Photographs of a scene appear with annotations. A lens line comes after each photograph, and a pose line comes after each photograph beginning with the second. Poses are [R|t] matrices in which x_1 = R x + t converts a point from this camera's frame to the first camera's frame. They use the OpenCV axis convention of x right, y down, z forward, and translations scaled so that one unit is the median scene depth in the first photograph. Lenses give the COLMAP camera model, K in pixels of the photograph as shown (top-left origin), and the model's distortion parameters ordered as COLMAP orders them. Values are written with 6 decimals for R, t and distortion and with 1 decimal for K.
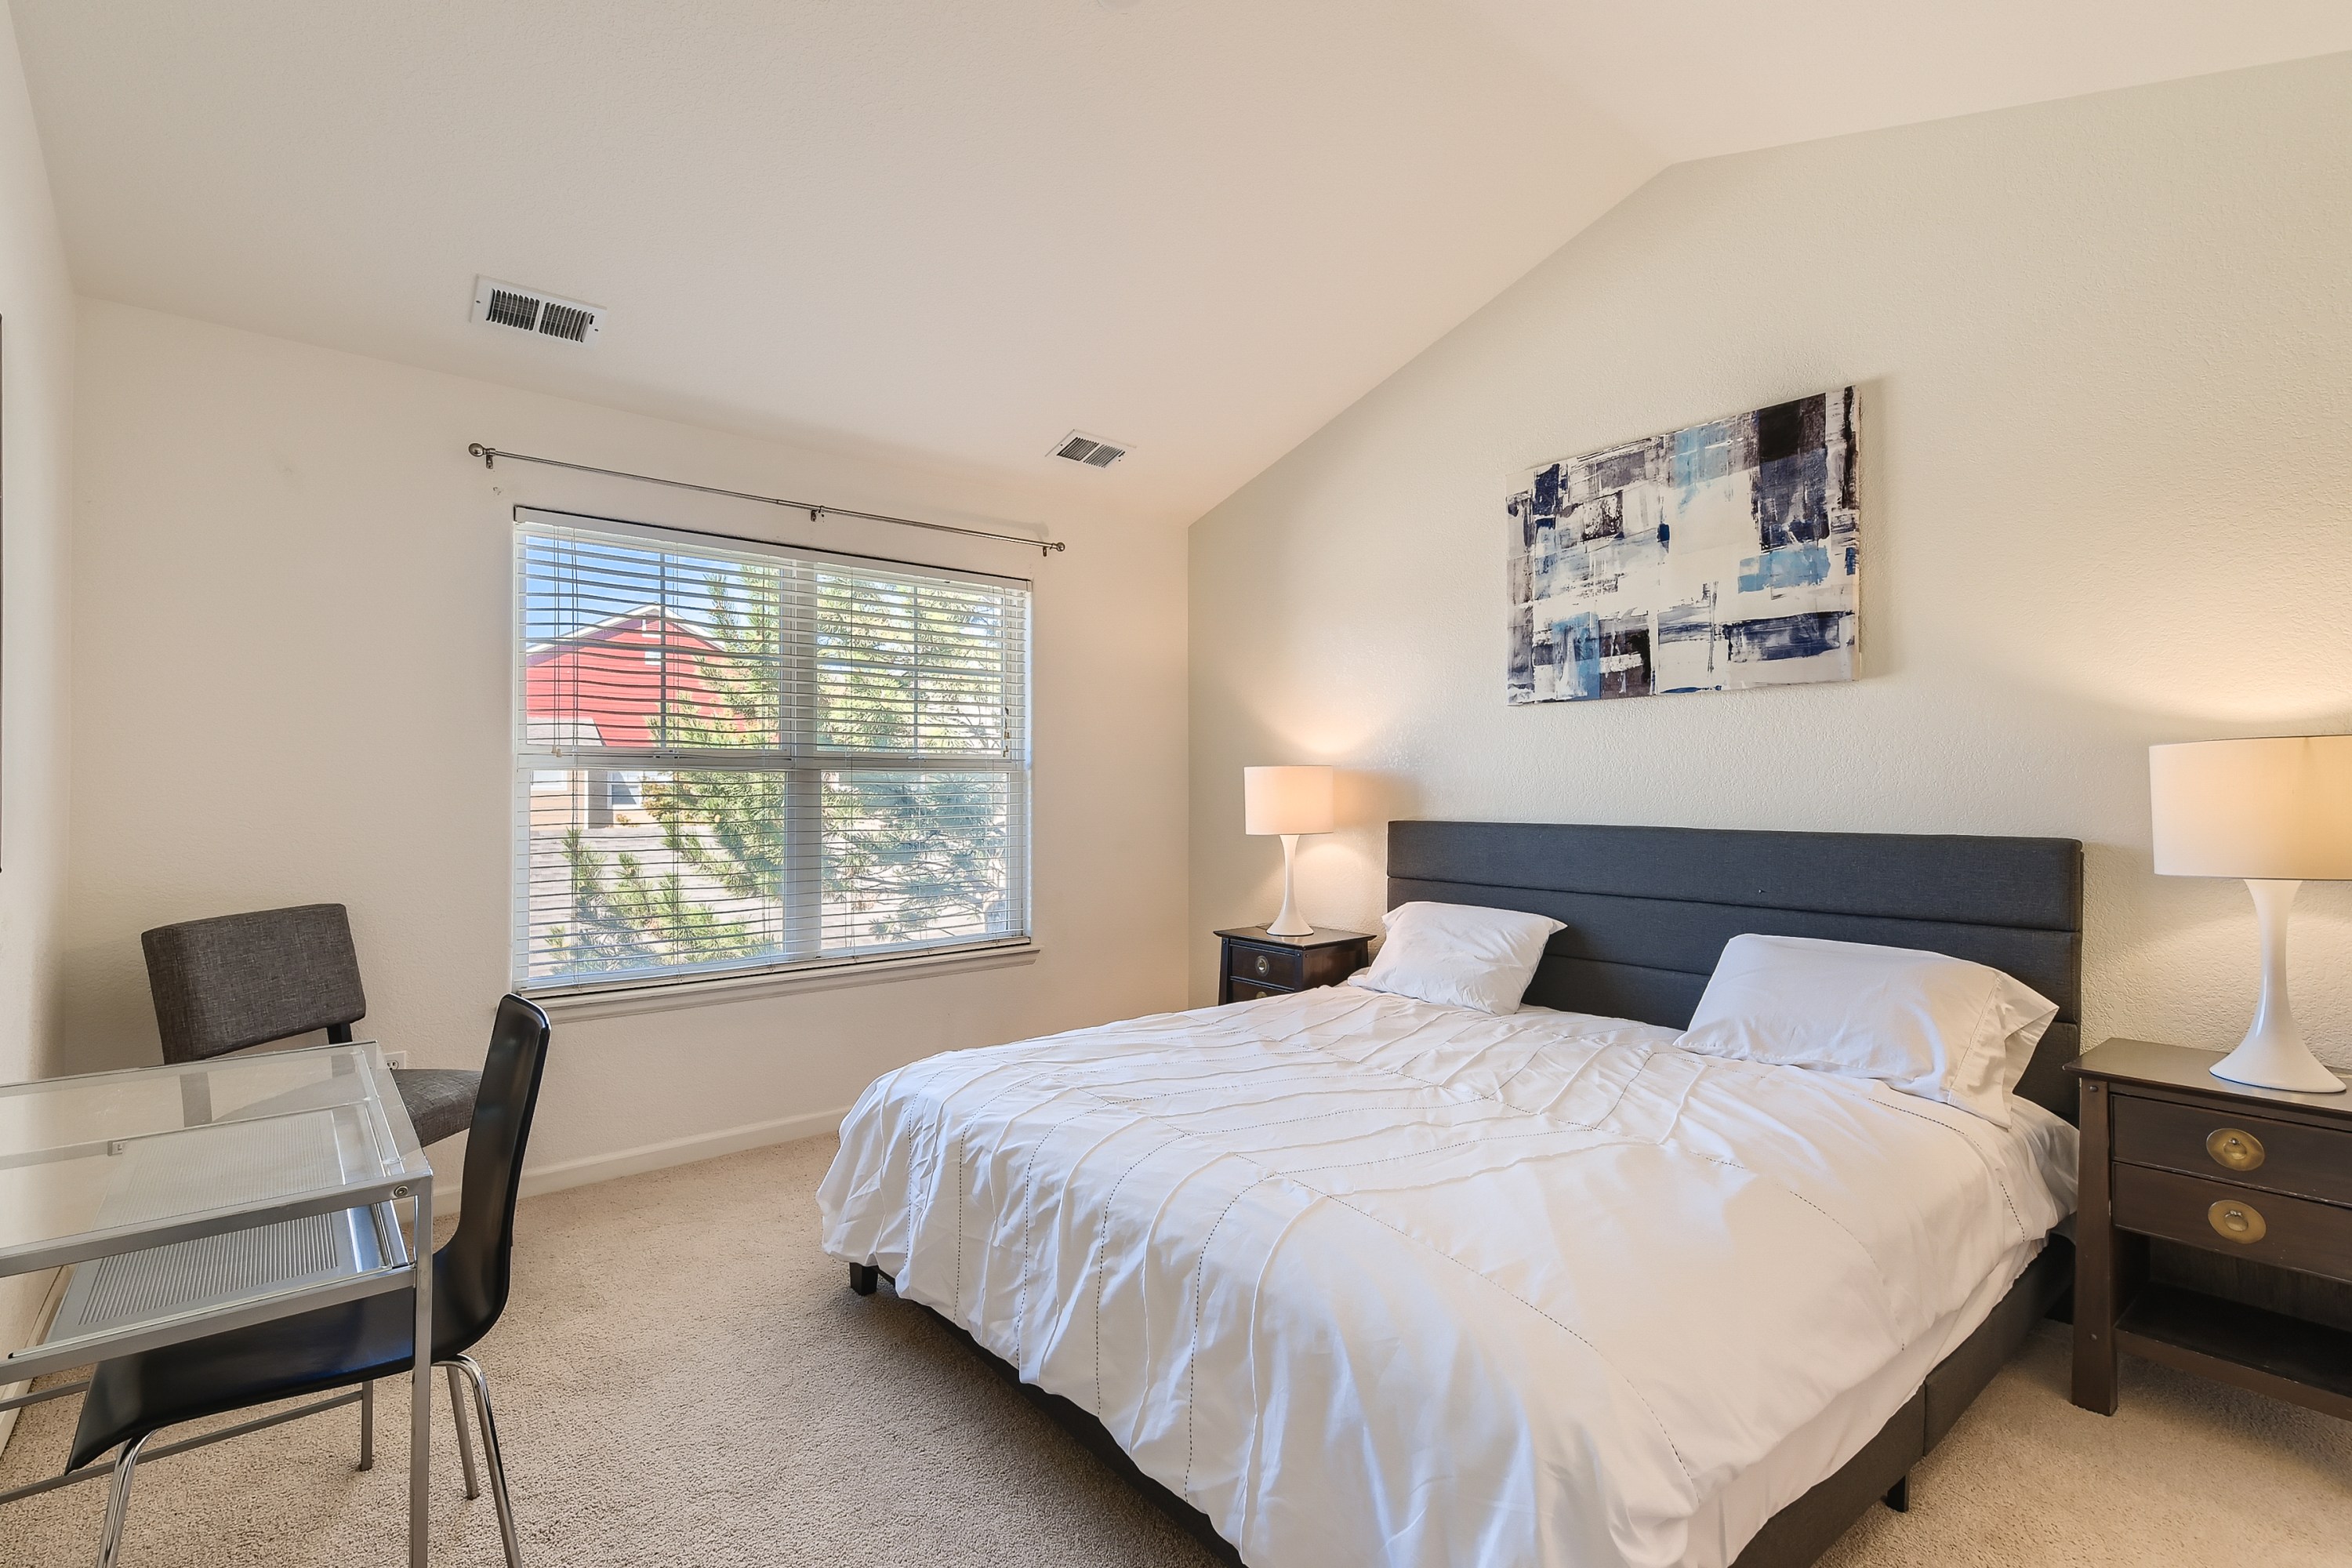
lens RADIAL K [[1072.4, 0, 1176.0], [0, 1072.4, 784.0], [0, 0, 1]] dist [-0.002174, -0.000212]
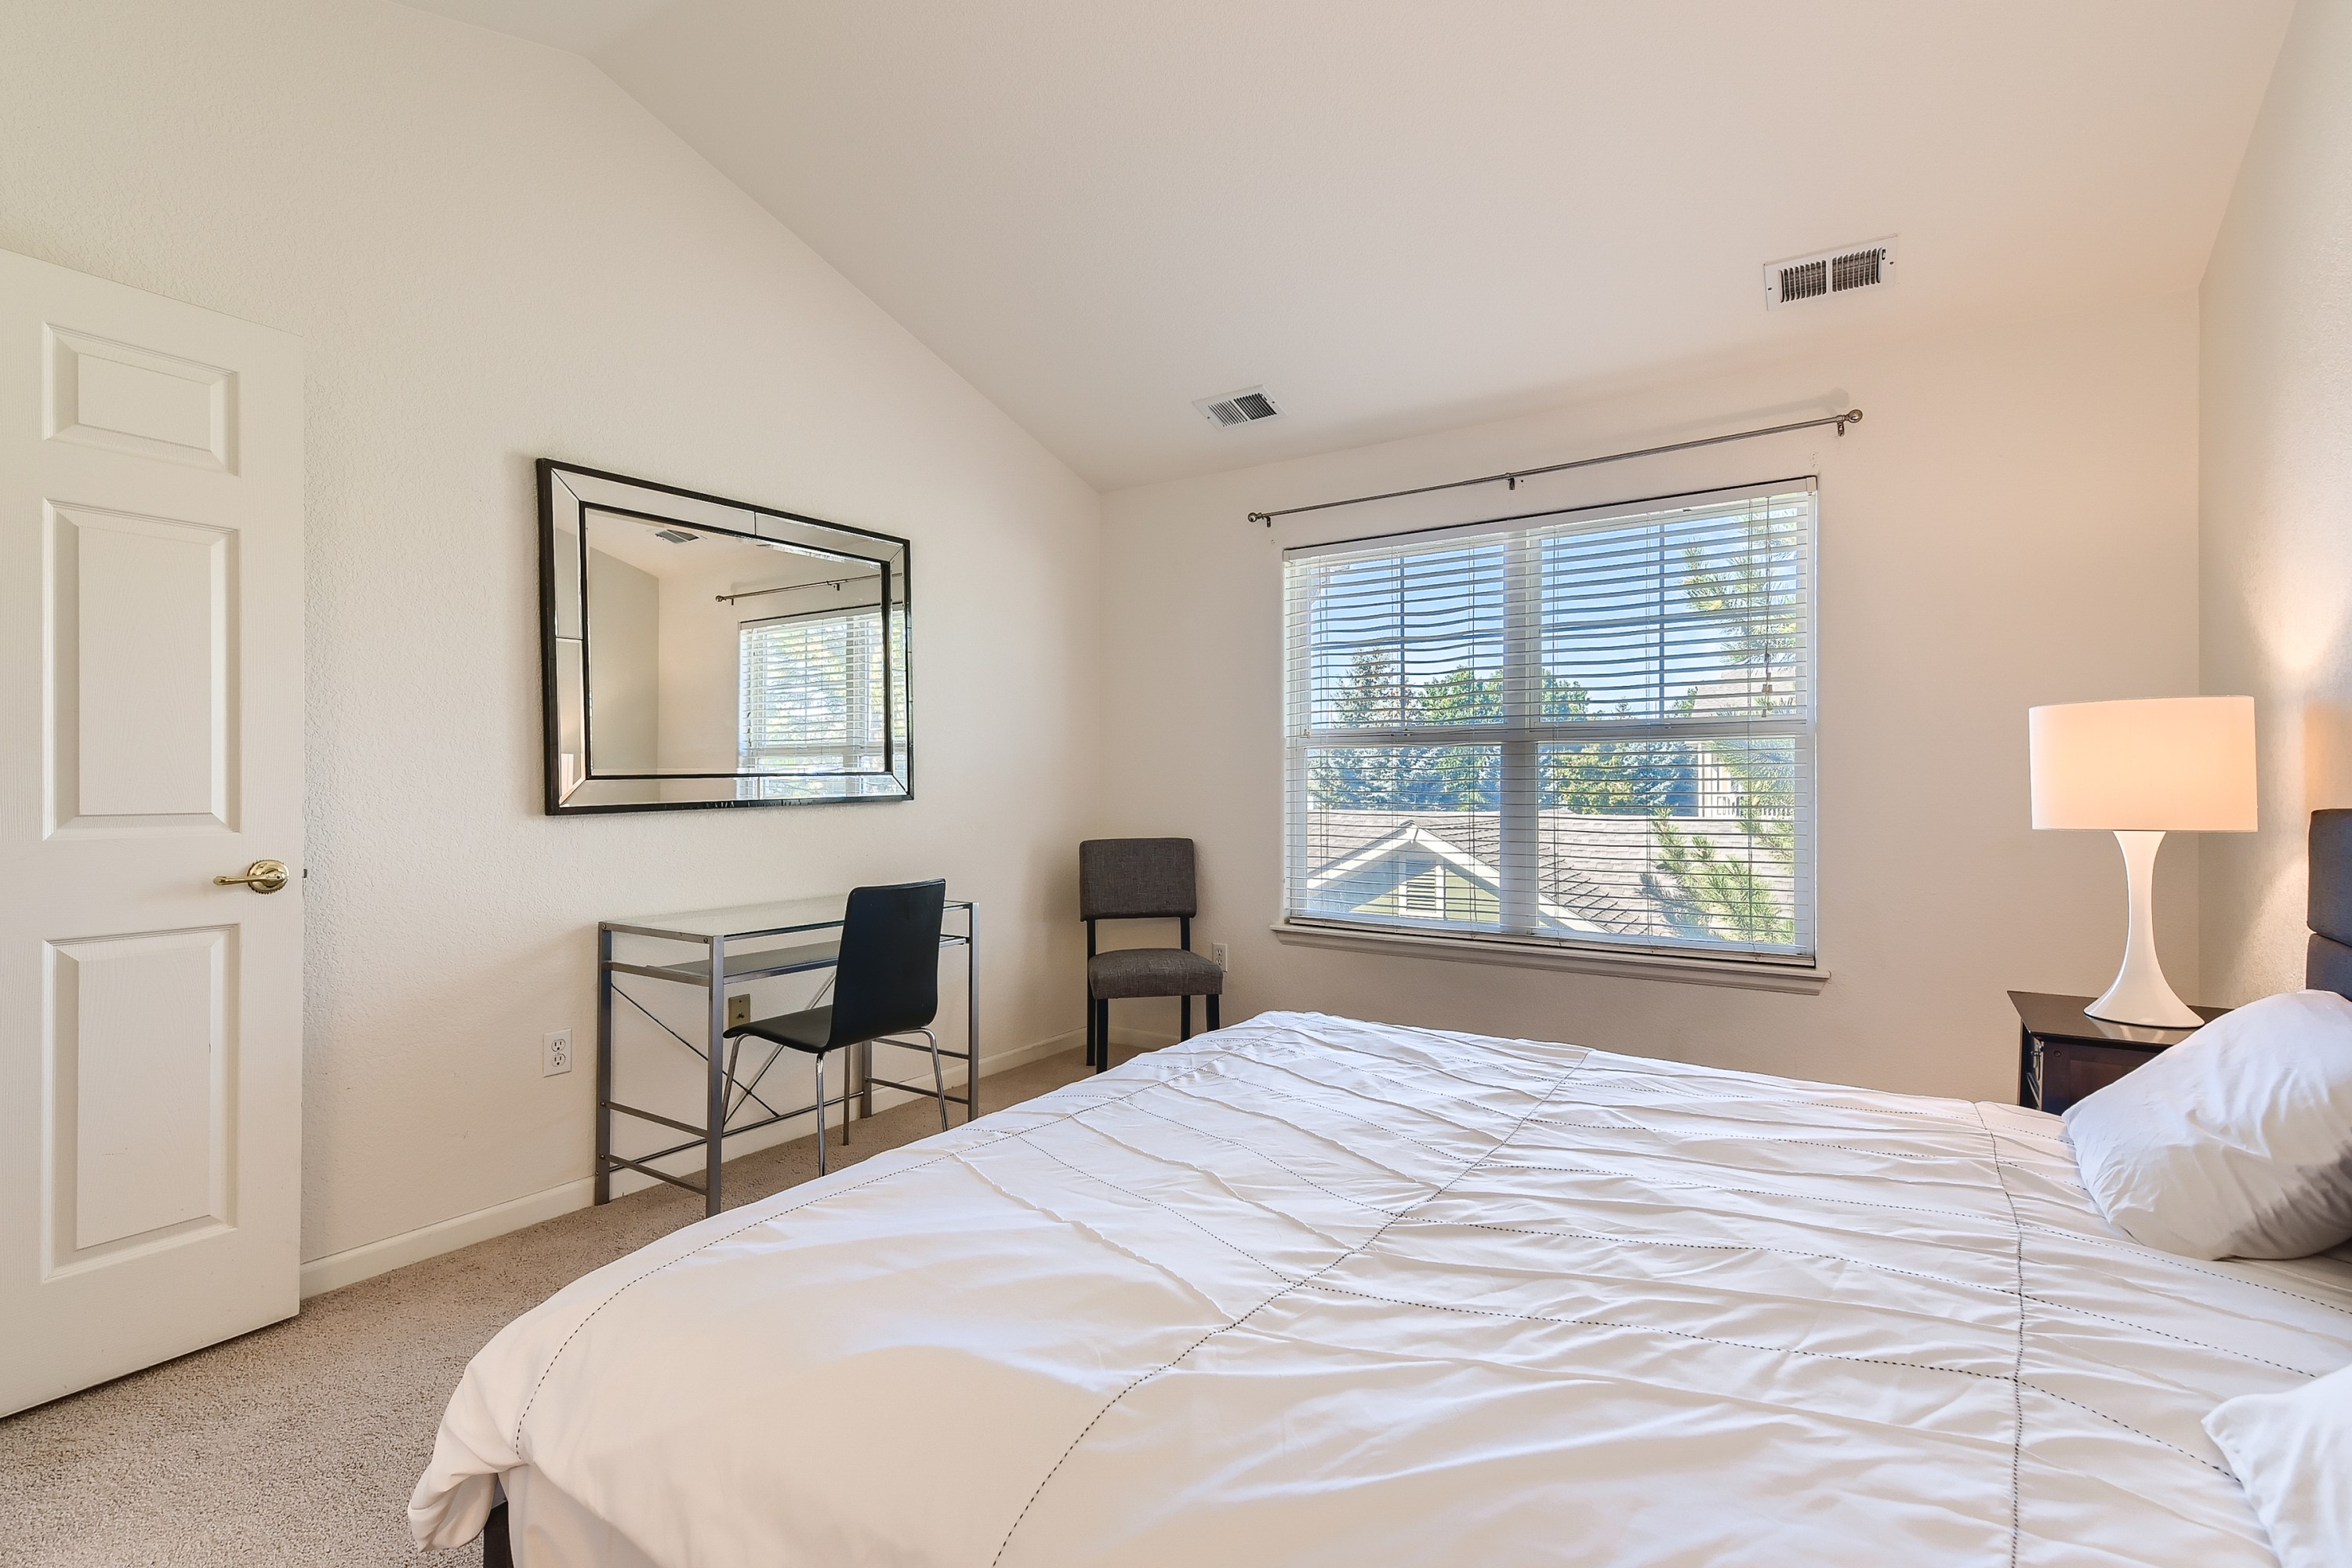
lens RADIAL K [[1088.1, 0, 1176.0], [0, 1088.1, 784.0], [0, 0, 1]] dist [0.028328, -0.000093]
pose [[0.269869, 0.006413, -0.962876, 0.547276], [0.008094, 0.999927, 0.008928, 0.014115], [0.962863, -0.010203, 0.269798, 0.427429]]
